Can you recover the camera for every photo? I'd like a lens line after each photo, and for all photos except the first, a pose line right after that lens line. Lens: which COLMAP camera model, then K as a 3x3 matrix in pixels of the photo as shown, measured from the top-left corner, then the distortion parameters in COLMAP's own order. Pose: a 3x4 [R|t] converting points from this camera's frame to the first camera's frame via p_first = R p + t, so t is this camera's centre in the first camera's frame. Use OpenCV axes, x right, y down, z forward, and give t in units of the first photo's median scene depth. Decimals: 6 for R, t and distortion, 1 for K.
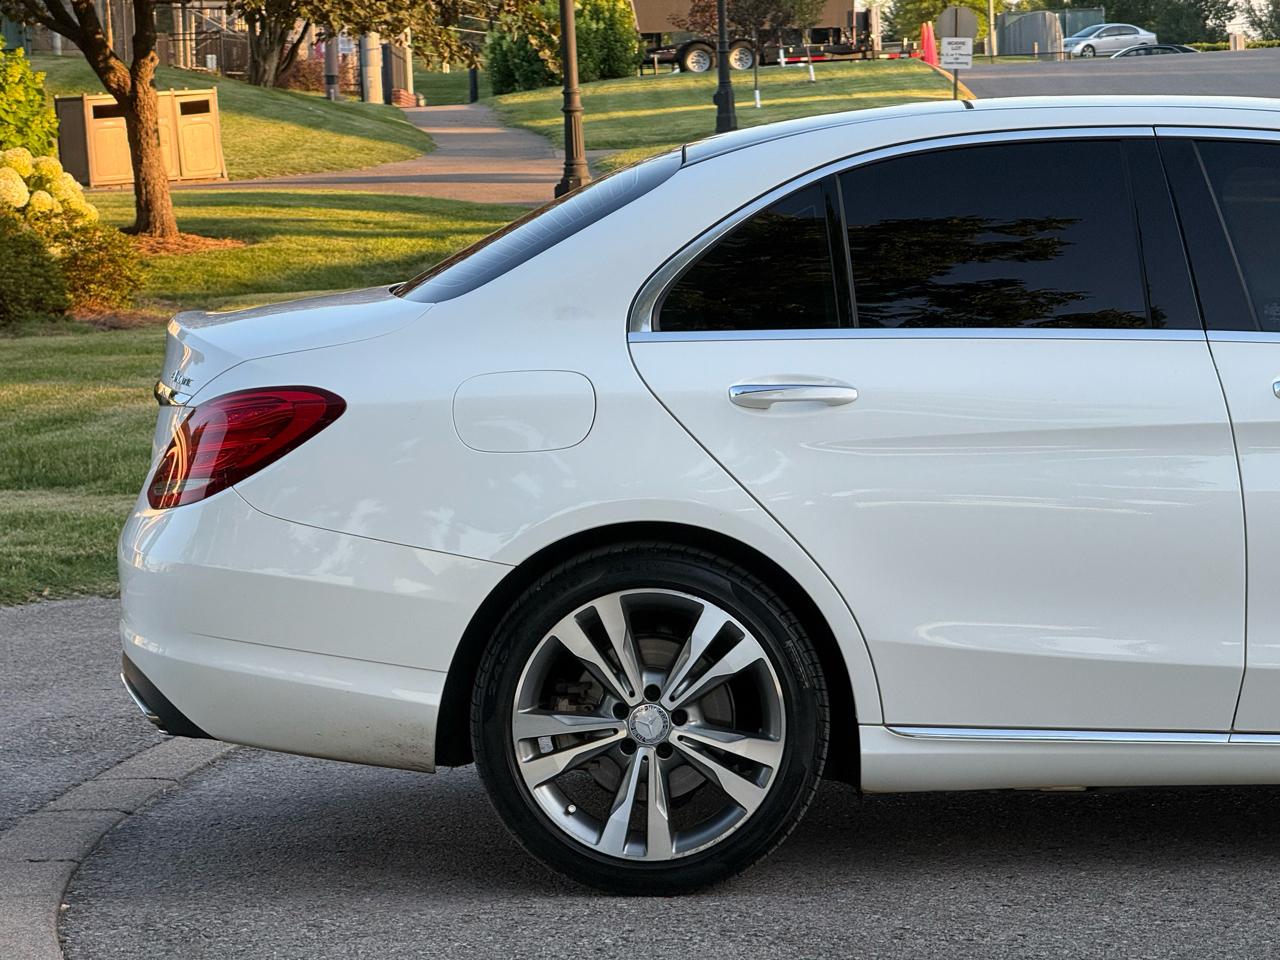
lens RADIAL K [[4391.5, 0, 640.0], [0, 4391.5, 480.0], [0, 0, 1]] dist [0.255316, 0.164823]
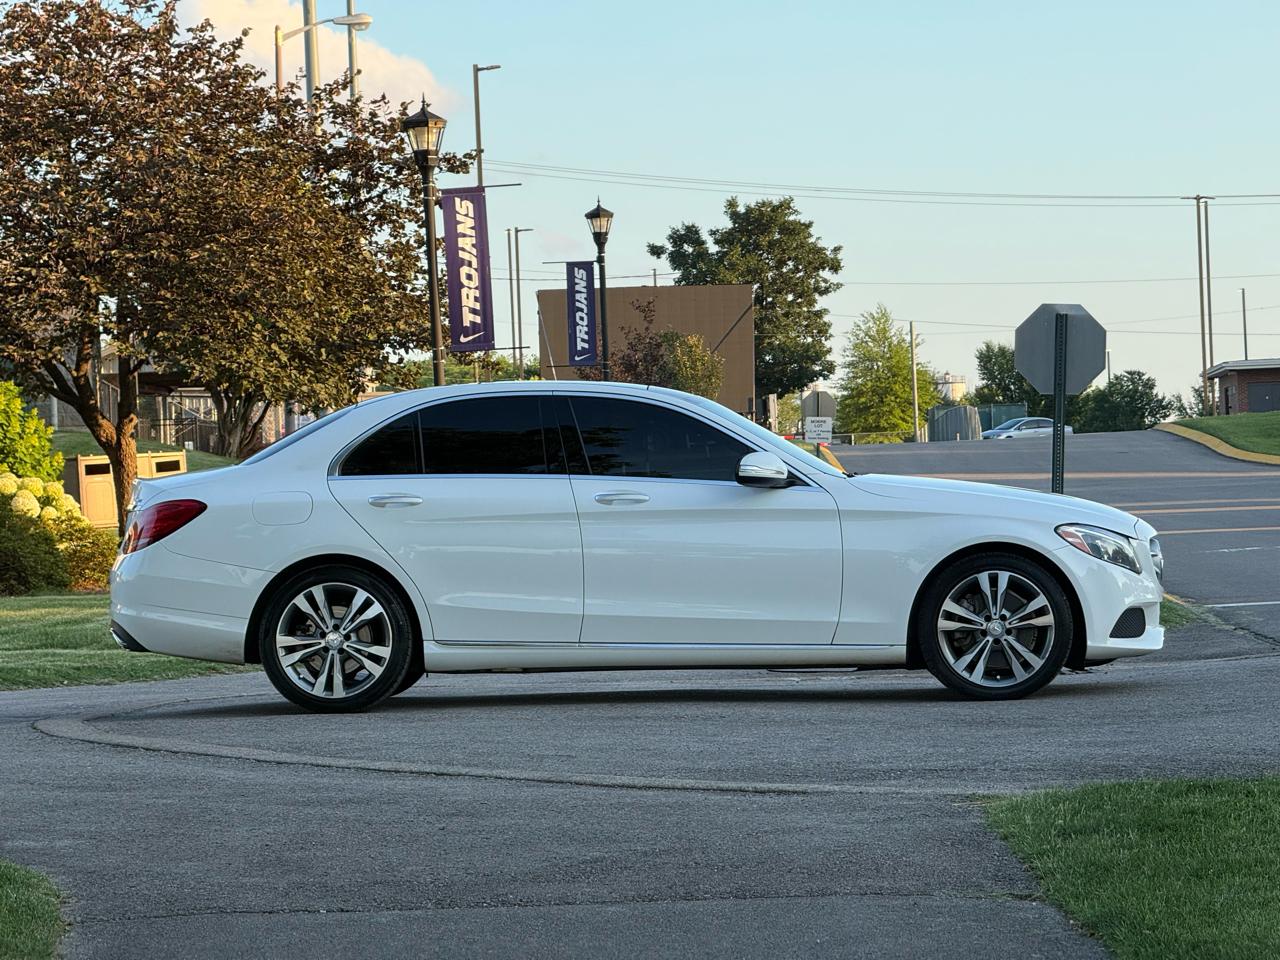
lens RADIAL K [[4391.5, 0, 640.0], [0, 4391.5, 480.0], [0, 0, 1]] dist [0.255316, 0.164823]
pose [[0.999991, 0.000462, 0.004119, 0.019435], [-0.000088, 0.995906, -0.090399, 0.022769], [-0.004144, 0.090398, 0.995897, -0.169234]]
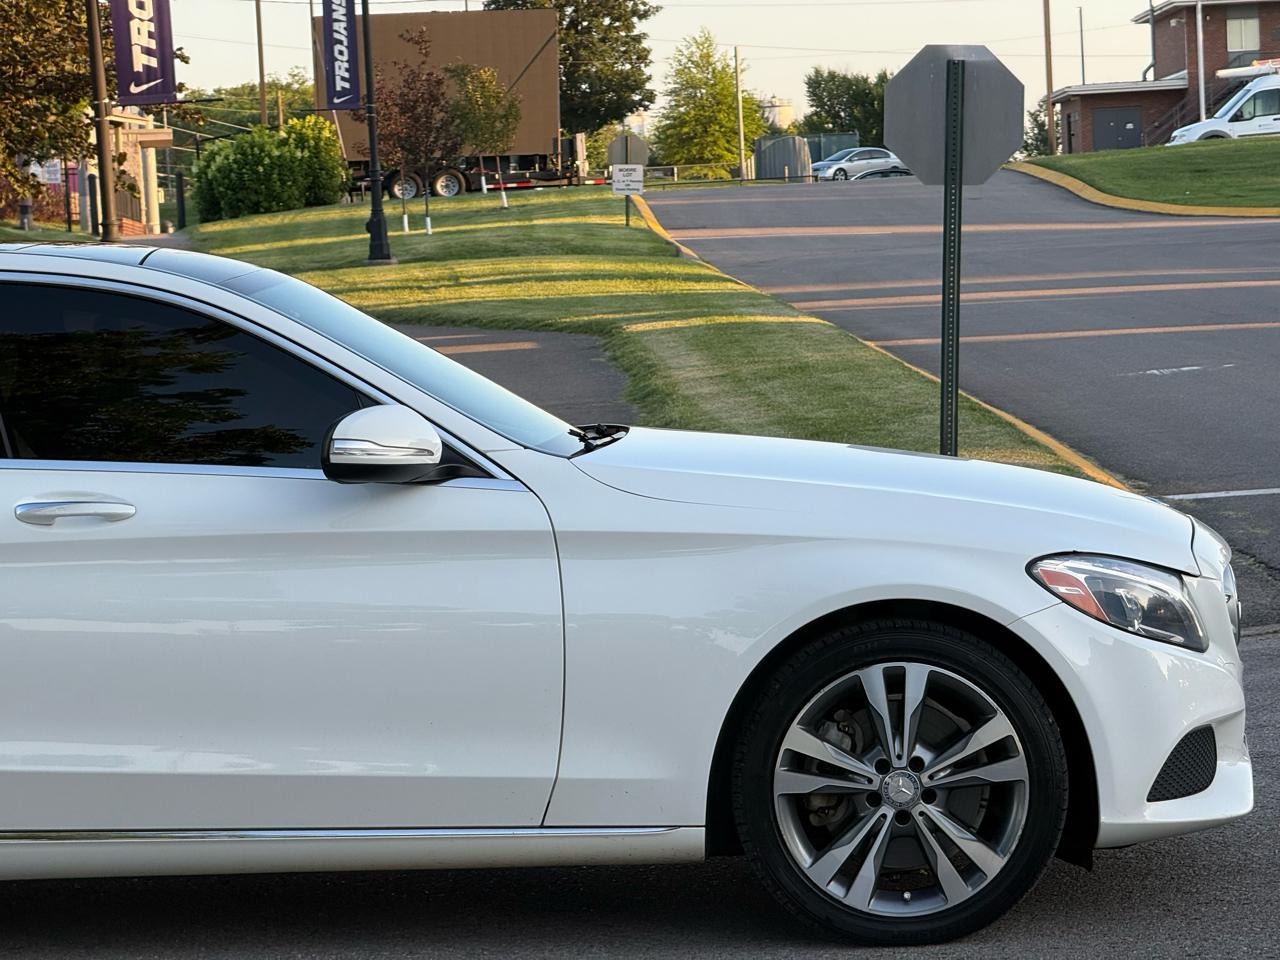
lens RADIAL K [[4391.5, 0, 640.0], [0, 4391.5, 480.0], [0, 0, 1]] dist [0.255316, 0.164823]
pose [[0.999017, -0.011790, 0.042732, 0.030797], [0.012979, 0.999533, -0.027653, 0.000412], [-0.042386, 0.028180, 0.998704, -0.010439]]
